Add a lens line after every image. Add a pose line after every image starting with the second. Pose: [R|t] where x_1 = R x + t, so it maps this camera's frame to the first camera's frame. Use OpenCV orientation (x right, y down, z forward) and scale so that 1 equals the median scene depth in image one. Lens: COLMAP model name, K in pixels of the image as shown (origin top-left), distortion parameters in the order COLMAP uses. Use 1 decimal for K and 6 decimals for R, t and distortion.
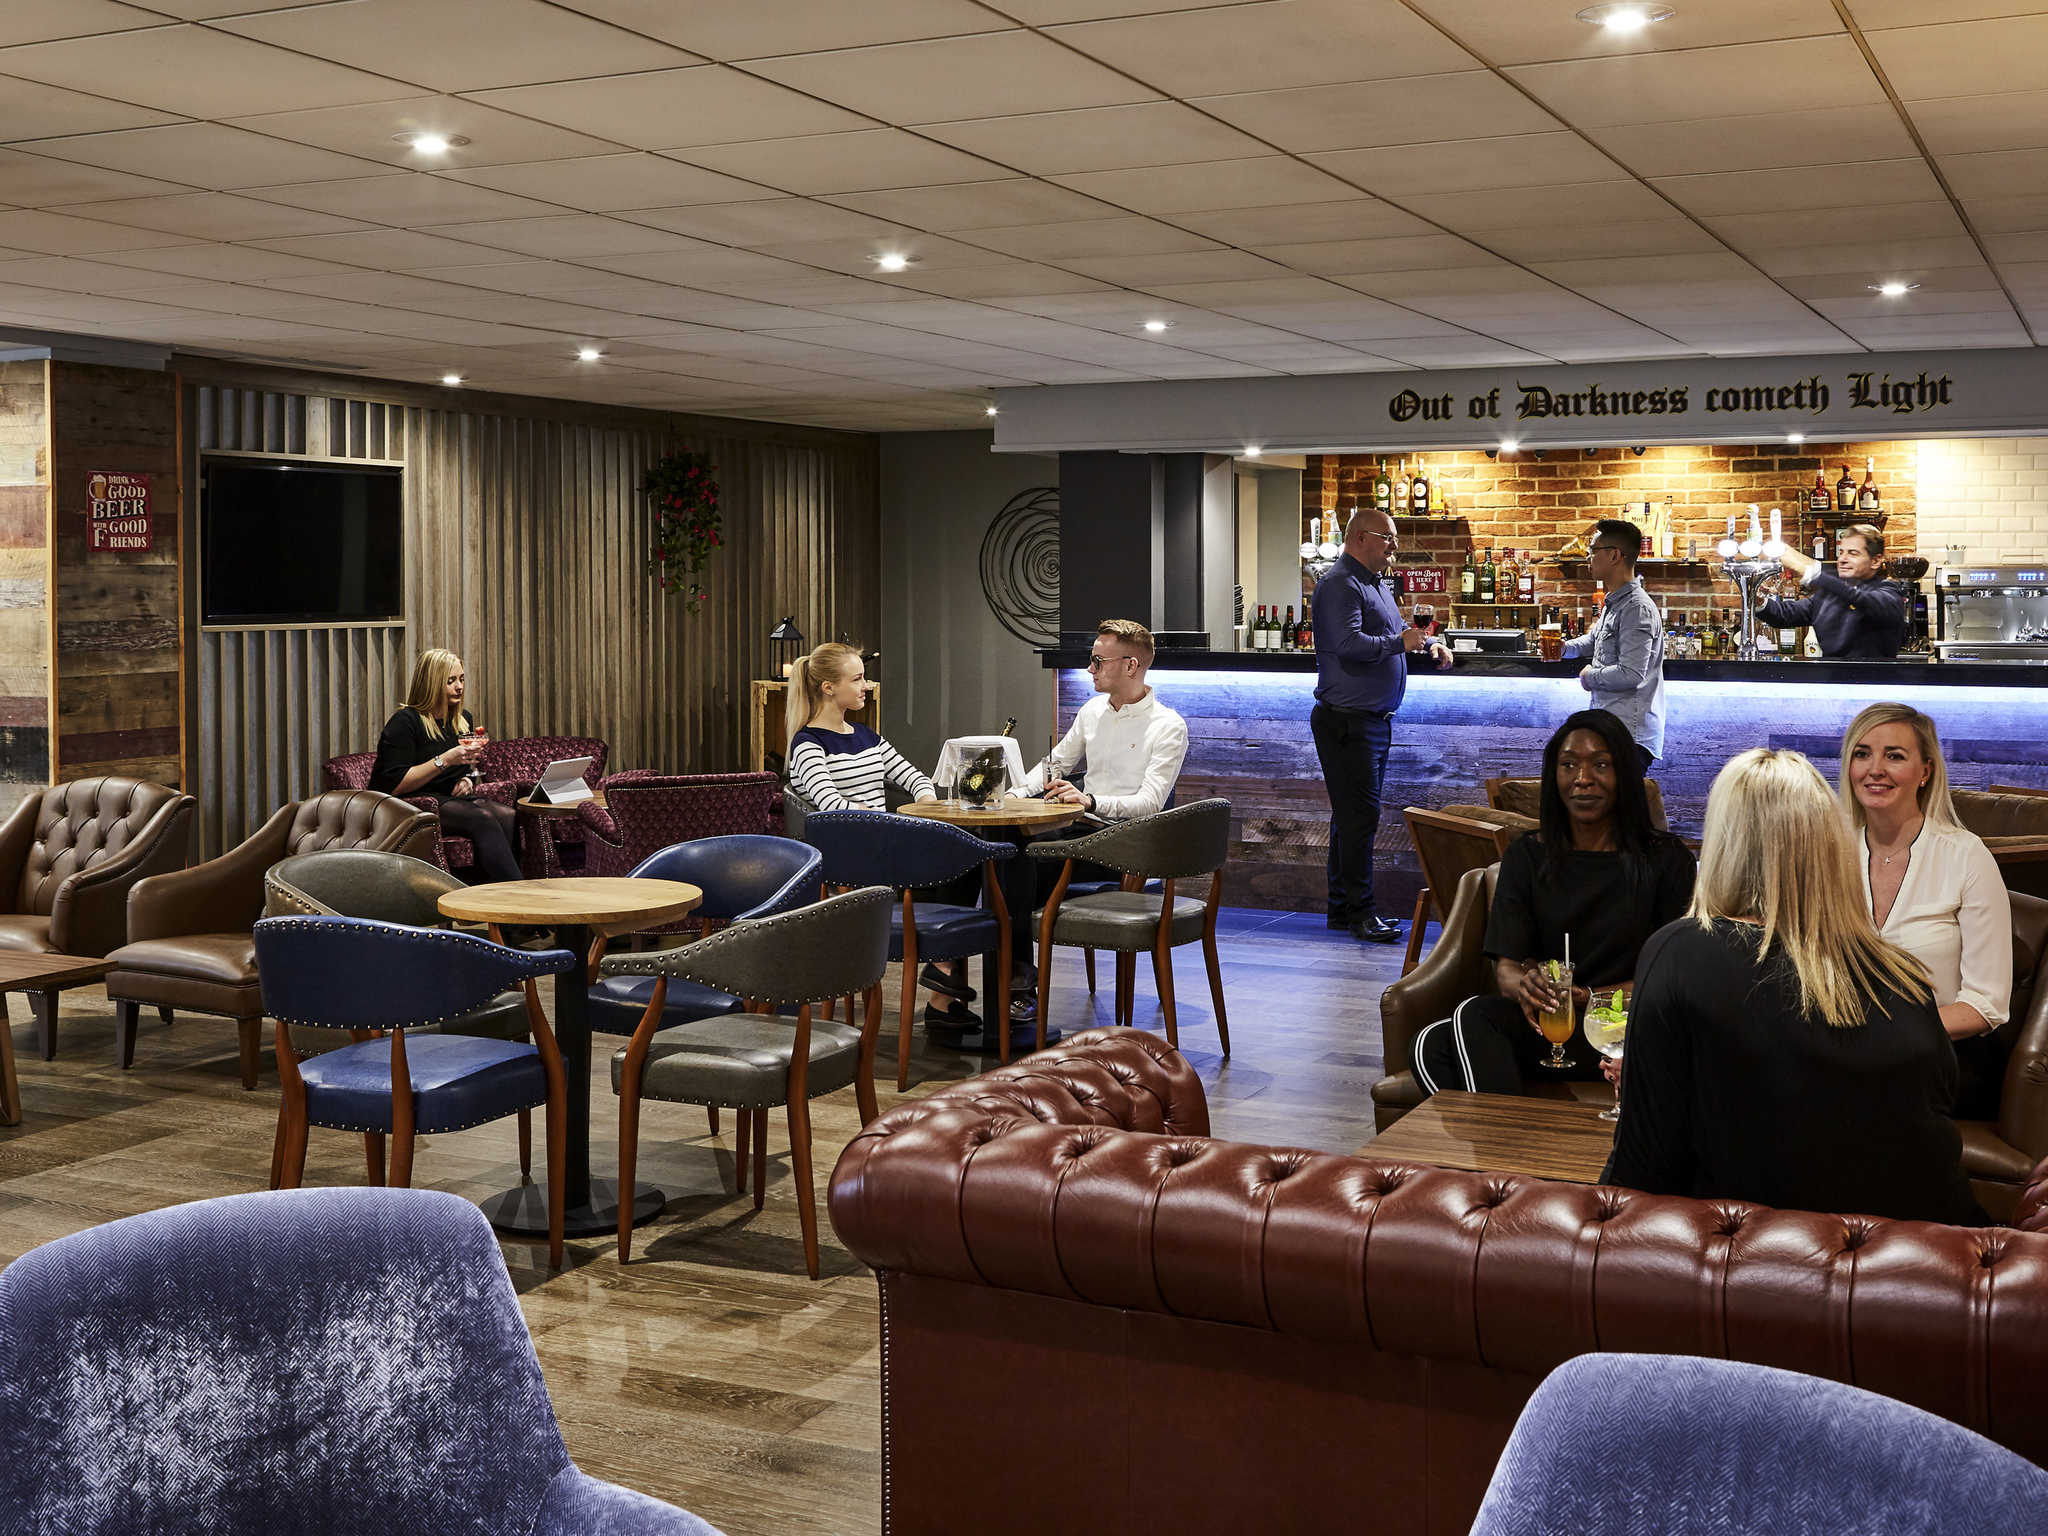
lens RADIAL K [[2306.9, 0, 1022.7], [0, 2306.9, 771.9], [0, 0, 1]] dist [0.033393, 0.000000]
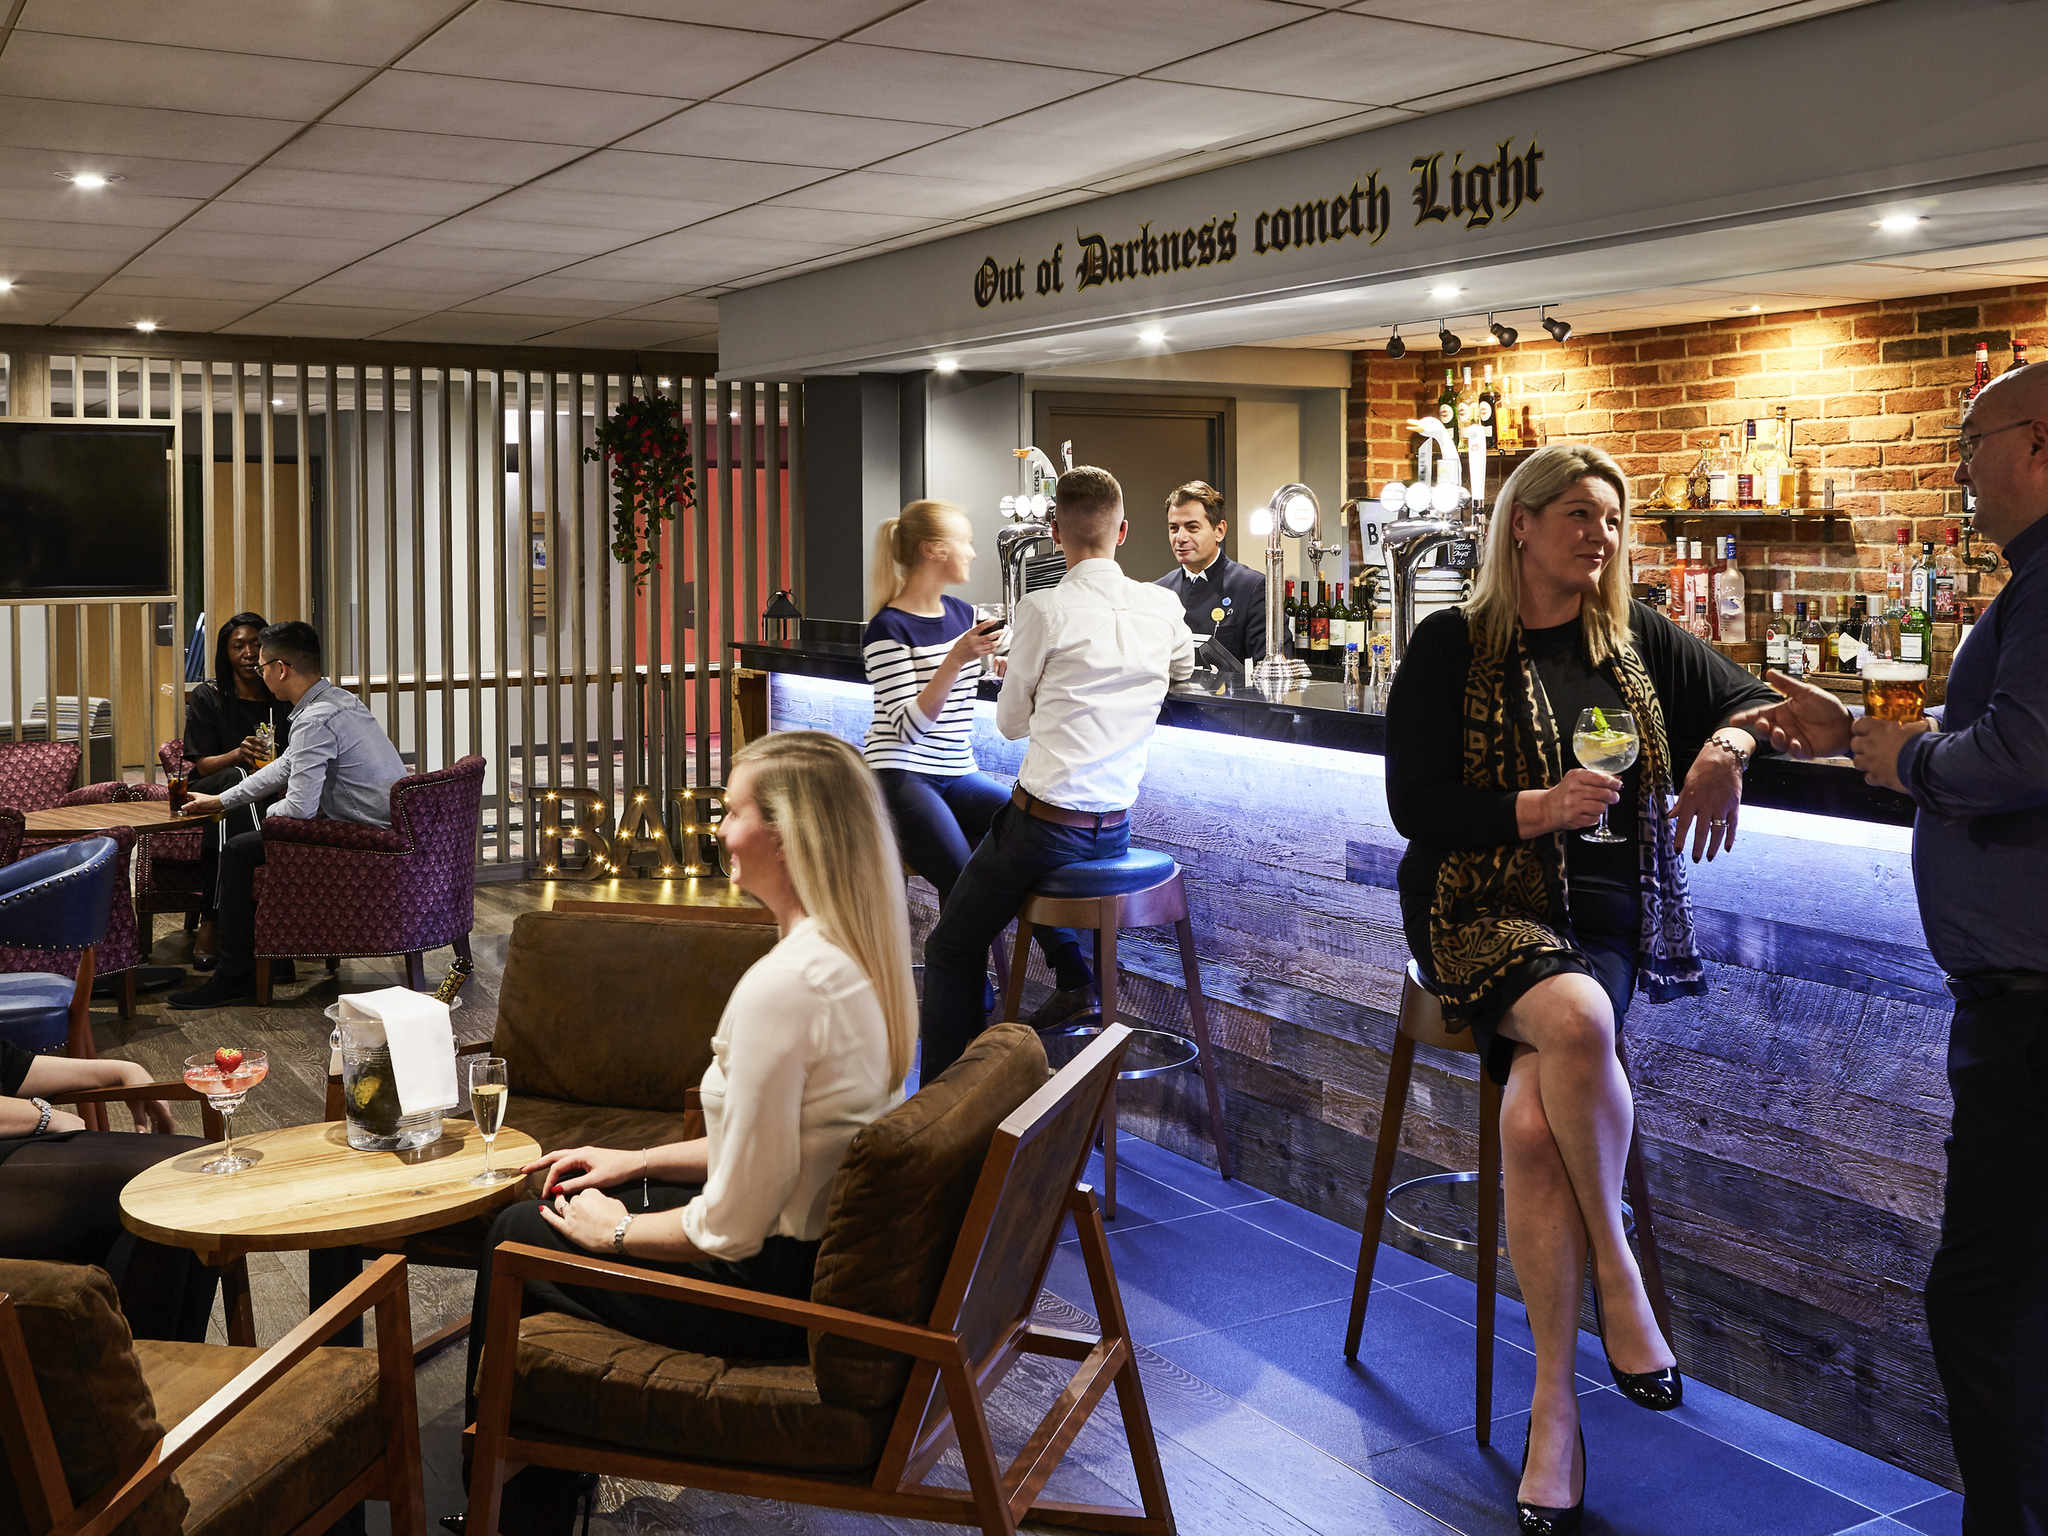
lens RADIAL K [[2112.1, 0, 1026.1], [0, 2112.1, 758.8], [0, 0, 1]] dist [0.016100, 0.000000]
pose [[0.841731, 0.052222, -0.537365, 0.517842], [-0.038152, 0.998576, 0.037281, -0.050173], [0.538547, -0.010879, 0.842525, 0.528660]]
